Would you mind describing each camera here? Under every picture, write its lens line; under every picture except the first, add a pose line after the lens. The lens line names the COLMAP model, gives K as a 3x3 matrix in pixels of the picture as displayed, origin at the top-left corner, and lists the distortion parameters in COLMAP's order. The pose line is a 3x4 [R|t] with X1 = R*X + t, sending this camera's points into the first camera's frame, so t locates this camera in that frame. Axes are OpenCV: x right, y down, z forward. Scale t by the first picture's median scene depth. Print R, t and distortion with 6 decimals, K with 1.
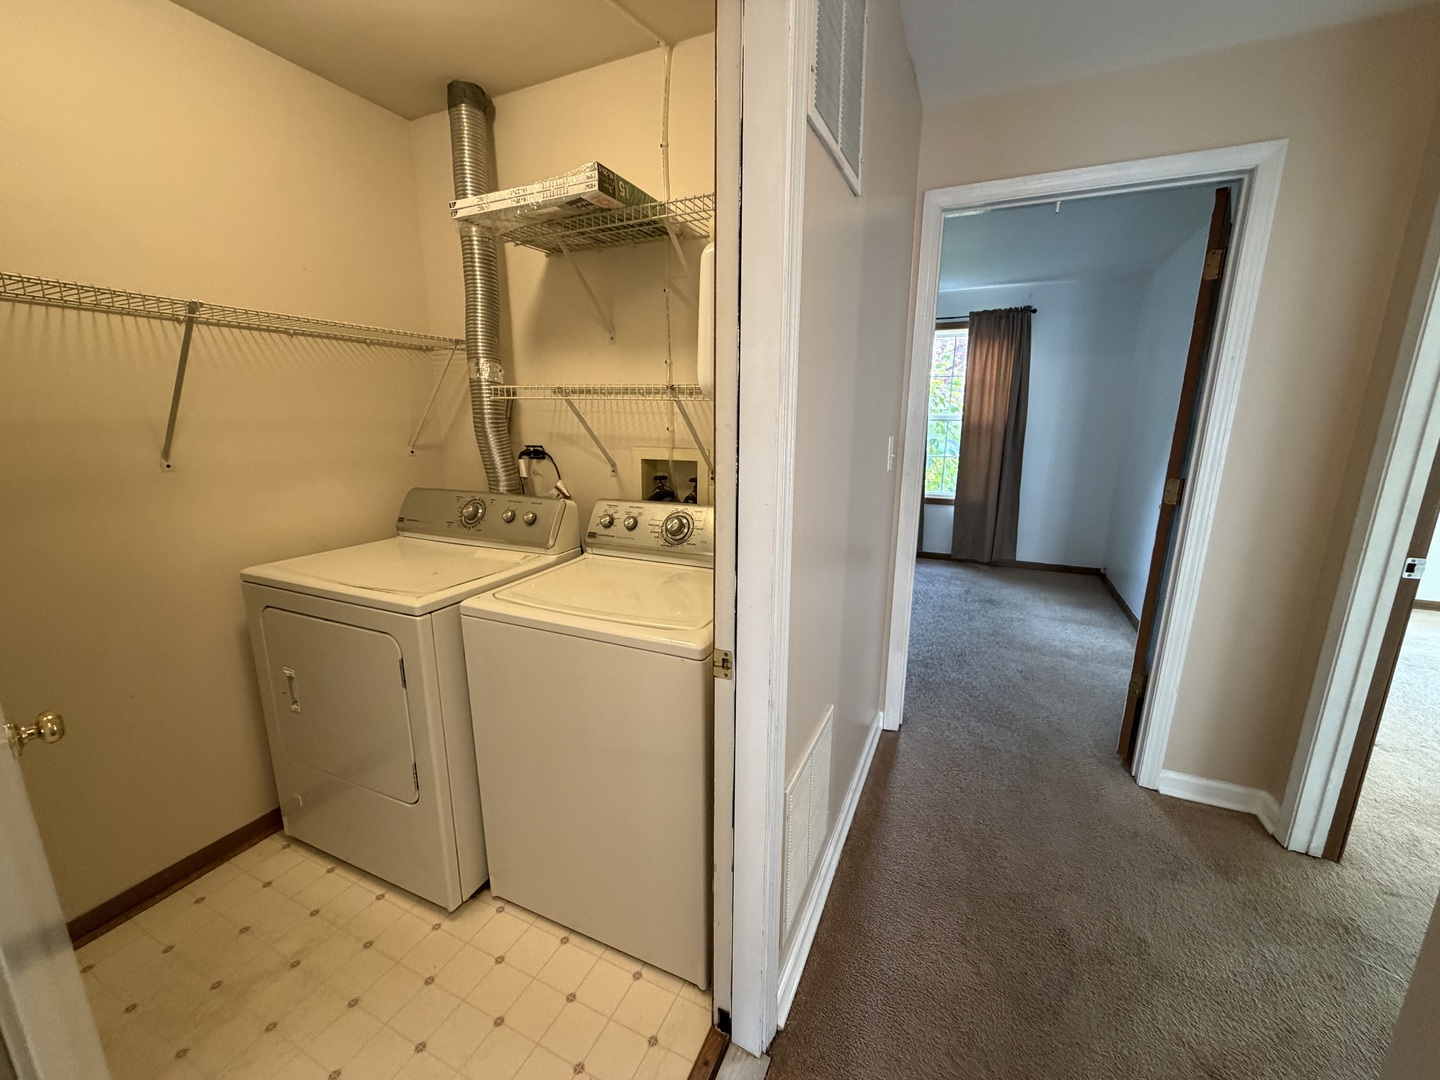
lens RADIAL K [[574.6, 0, 716.0], [0, 574.6, 541.7], [0, 0, 1]] dist [-0.001386, -0.000626]
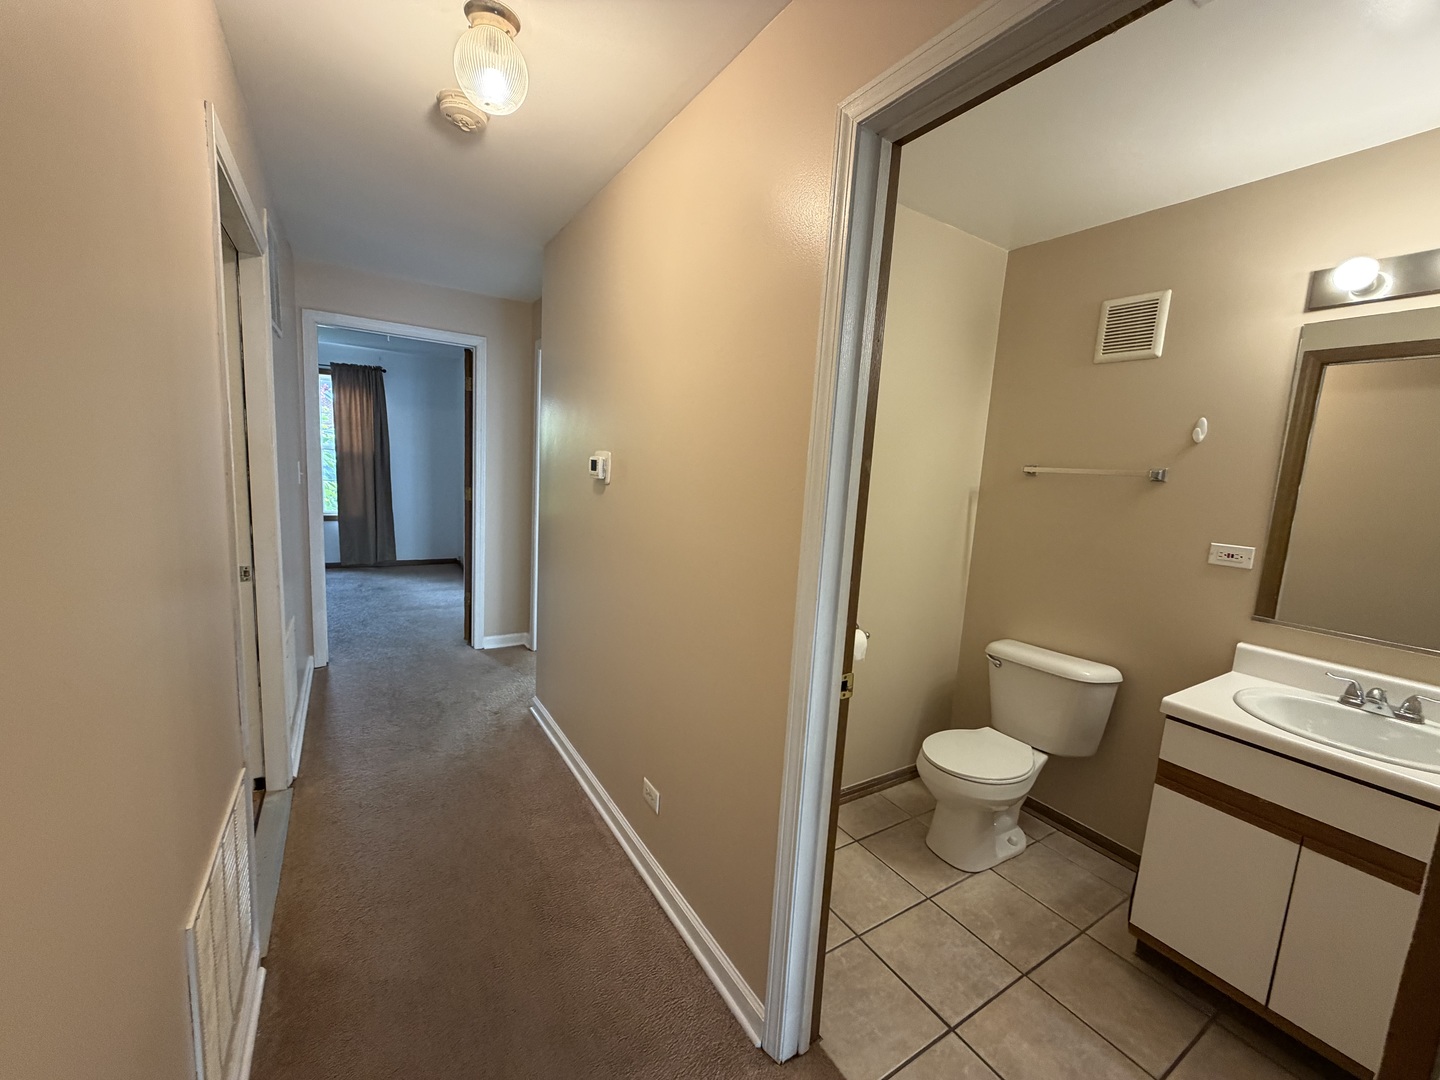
lens RADIAL K [[574.6, 0, 716.0], [0, 574.6, 541.7], [0, 0, 1]] dist [-0.001386, -0.000626]
pose [[0.545016, -0.087242, 0.833875, -0.268349], [0.128457, 0.991518, 0.019776, 0.099629], [-0.828527, 0.096339, 0.551600, -0.523048]]
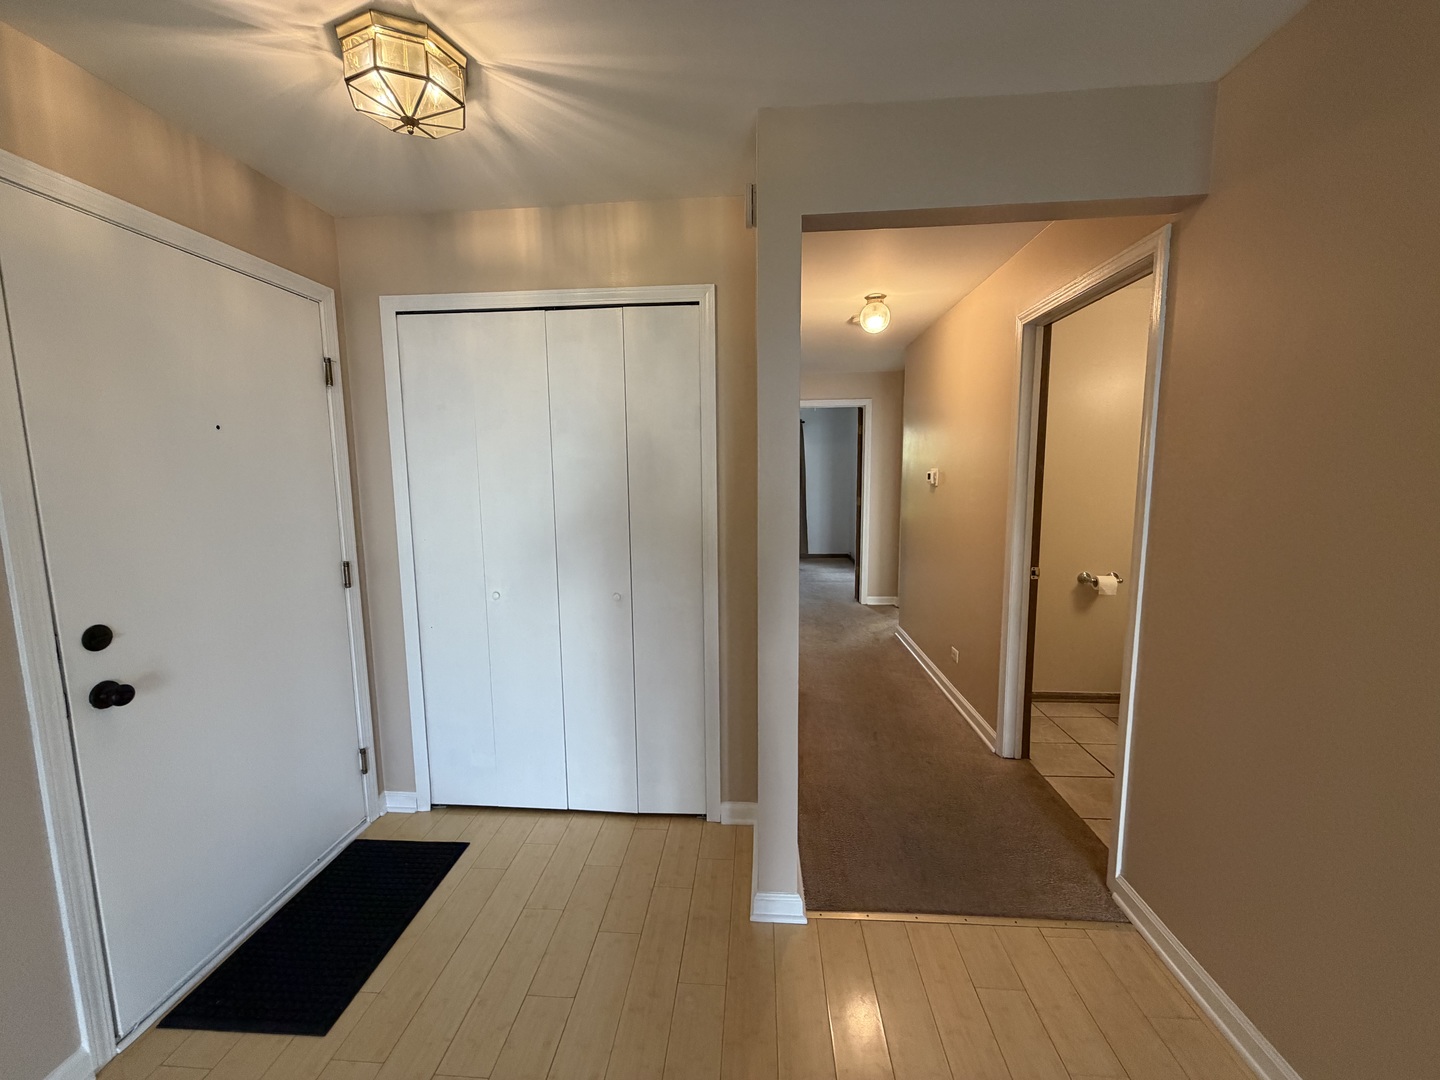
lens RADIAL K [[574.6, 0, 716.0], [0, 574.6, 541.7], [0, 0, 1]] dist [-0.001386, -0.000626]
pose [[0.937668, -0.060281, 0.342264, -0.638708], [0.094711, 0.991889, -0.084774, 0.209263], [-0.334377, 0.111906, 0.935772, -1.038829]]
